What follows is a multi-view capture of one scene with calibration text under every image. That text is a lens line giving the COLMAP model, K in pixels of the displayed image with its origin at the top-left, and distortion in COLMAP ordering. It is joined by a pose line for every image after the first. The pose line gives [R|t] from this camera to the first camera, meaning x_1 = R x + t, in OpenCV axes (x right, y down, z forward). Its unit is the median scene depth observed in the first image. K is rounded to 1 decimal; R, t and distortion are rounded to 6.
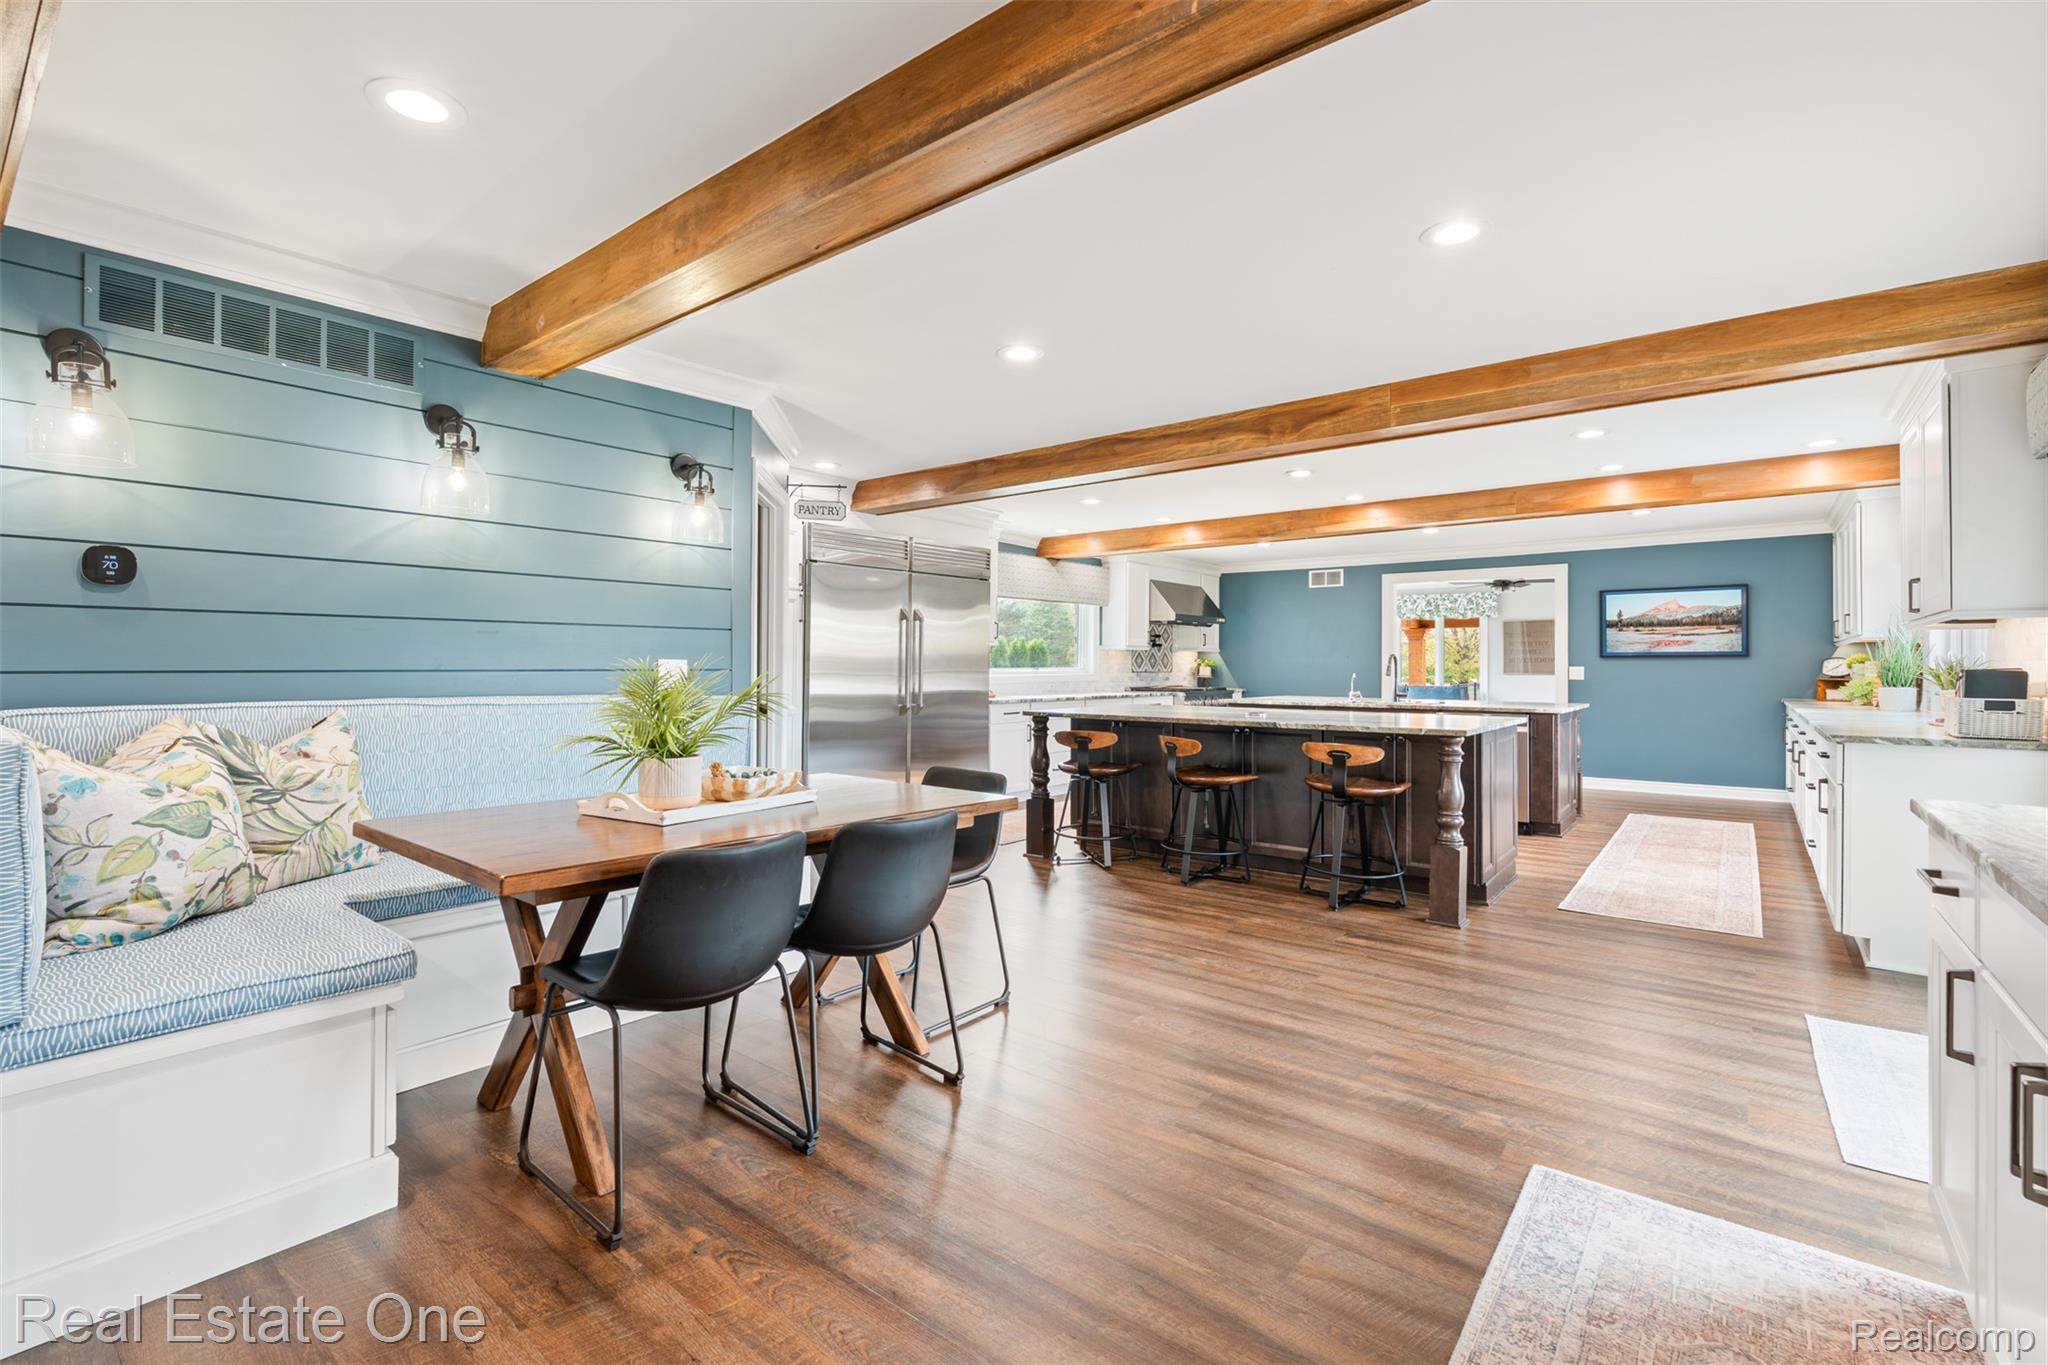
lens RADIAL K [[905.6, 0, 1019.2], [0, 905.6, 655.3], [0, 0, 1]] dist [-0.000687, 0.000041]
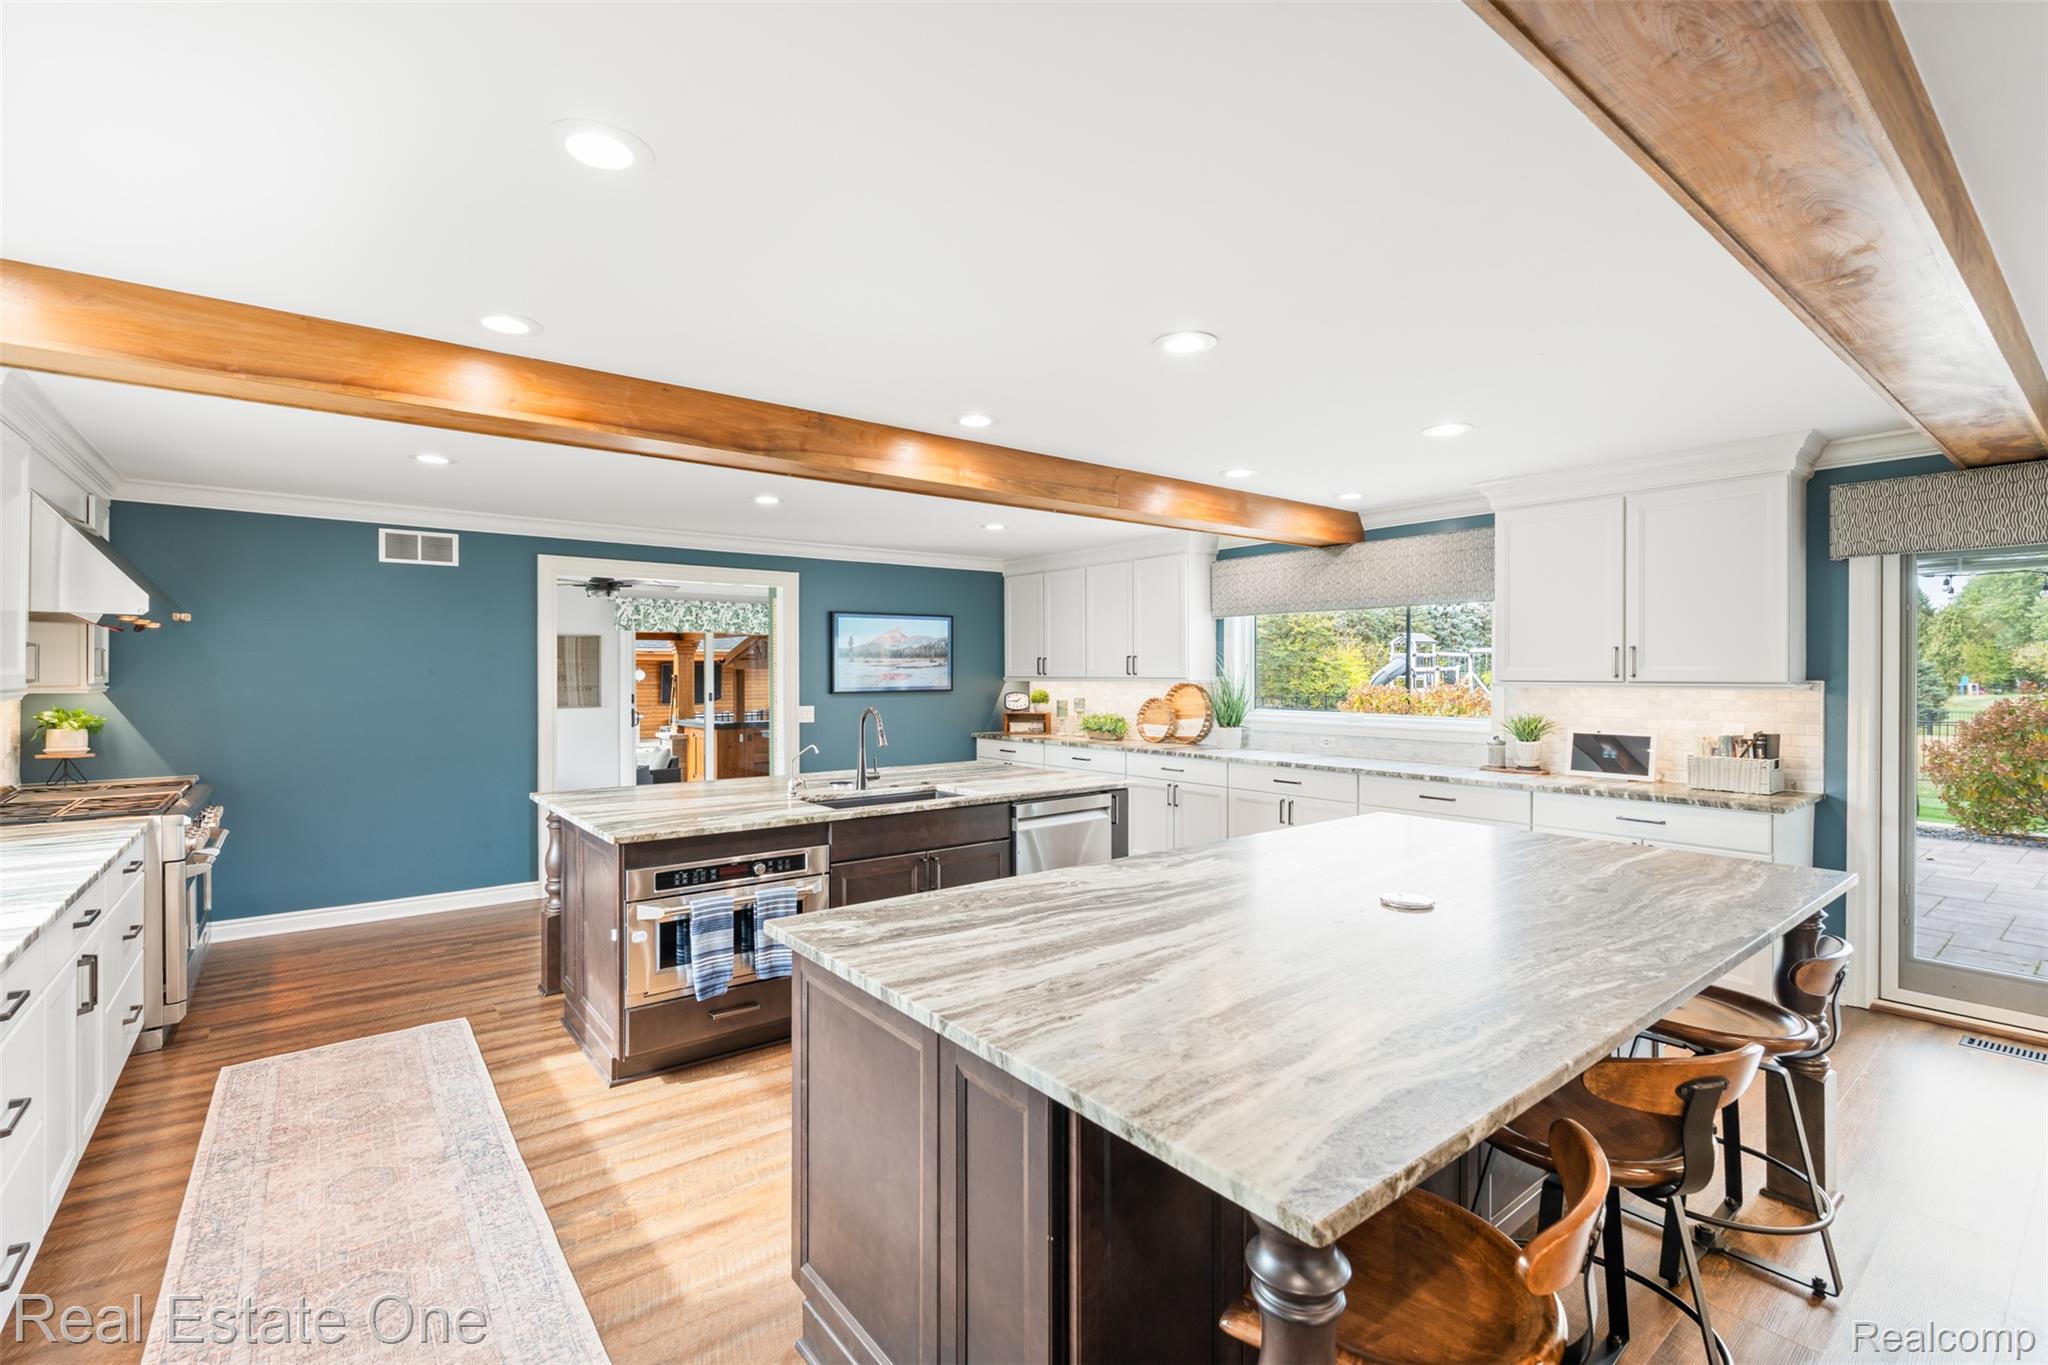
lens RADIAL K [[908.4, 0, 1020.8], [0, 908.4, 673.2], [0, 0, 1]] dist [-0.002097, -0.000154]
pose [[0.225764, -0.006630, 0.974159, -0.144179], [-0.008487, 0.999926, 0.008772, -0.033027], [-0.974145, -0.010248, 0.225691, 0.876034]]
